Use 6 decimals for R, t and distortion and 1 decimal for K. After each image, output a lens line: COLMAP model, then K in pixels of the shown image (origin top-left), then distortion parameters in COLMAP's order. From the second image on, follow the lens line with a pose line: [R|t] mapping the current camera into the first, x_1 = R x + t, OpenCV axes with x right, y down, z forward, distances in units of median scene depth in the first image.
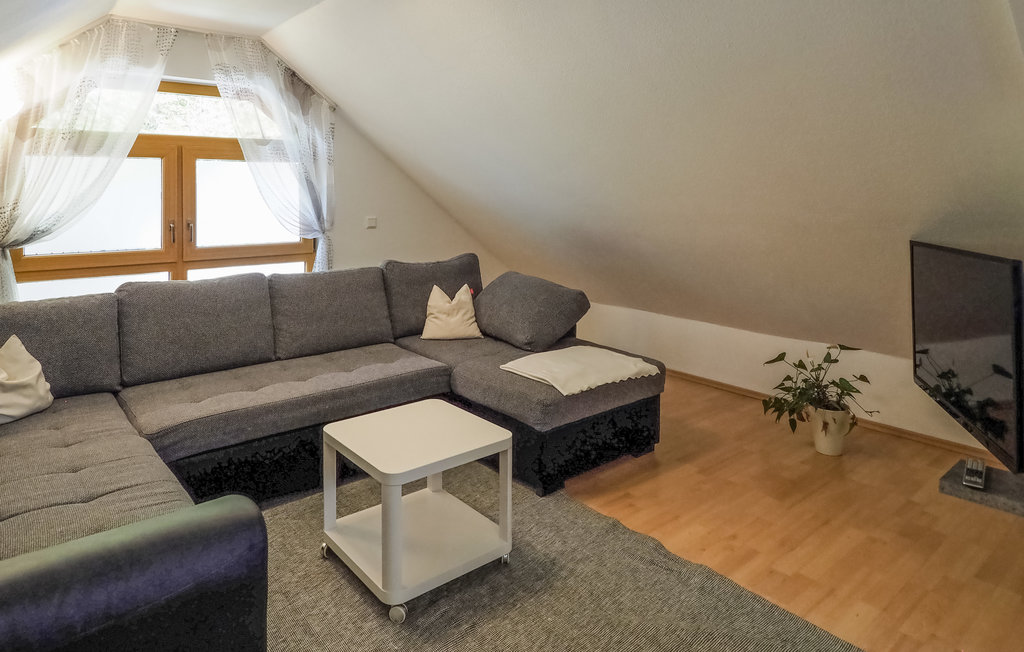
lens RADIAL K [[618.4, 0, 511.4], [0, 618.4, 282.4], [0, 0, 1]] dist [-0.012244, 0.002149]
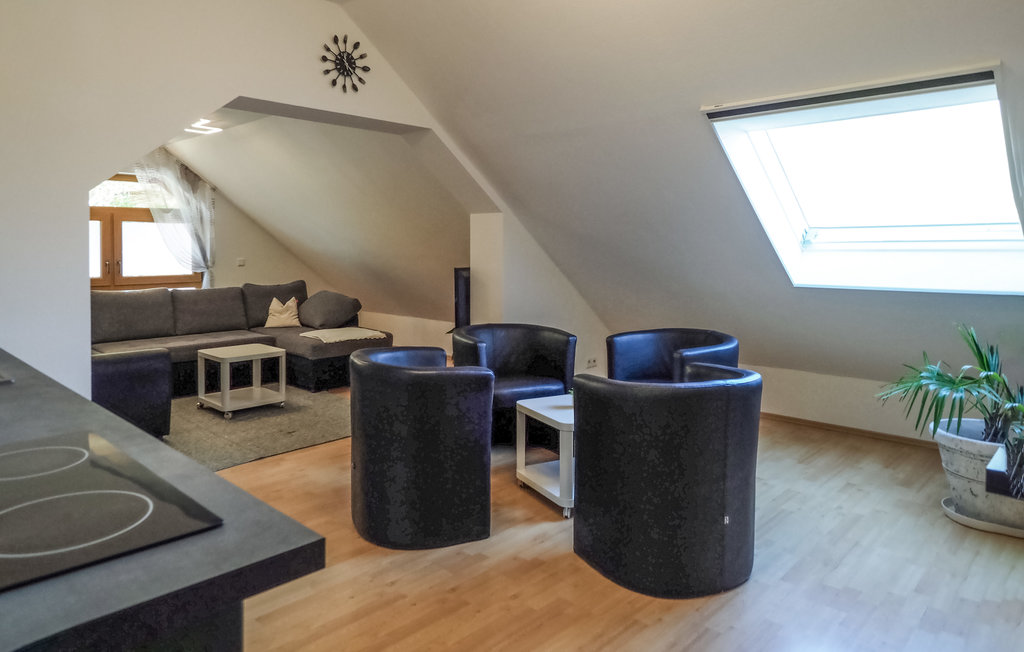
lens RADIAL K [[645.7, 0, 512.5], [0, 645.7, 324.8], [0, 0, 1]] dist [-0.005253, -0.000774]
pose [[0.993180, -0.011588, 0.116013, 0.293832], [0.013712, 0.999752, -0.017524, 0.110008], [-0.115781, 0.018995, 0.993093, -0.766011]]
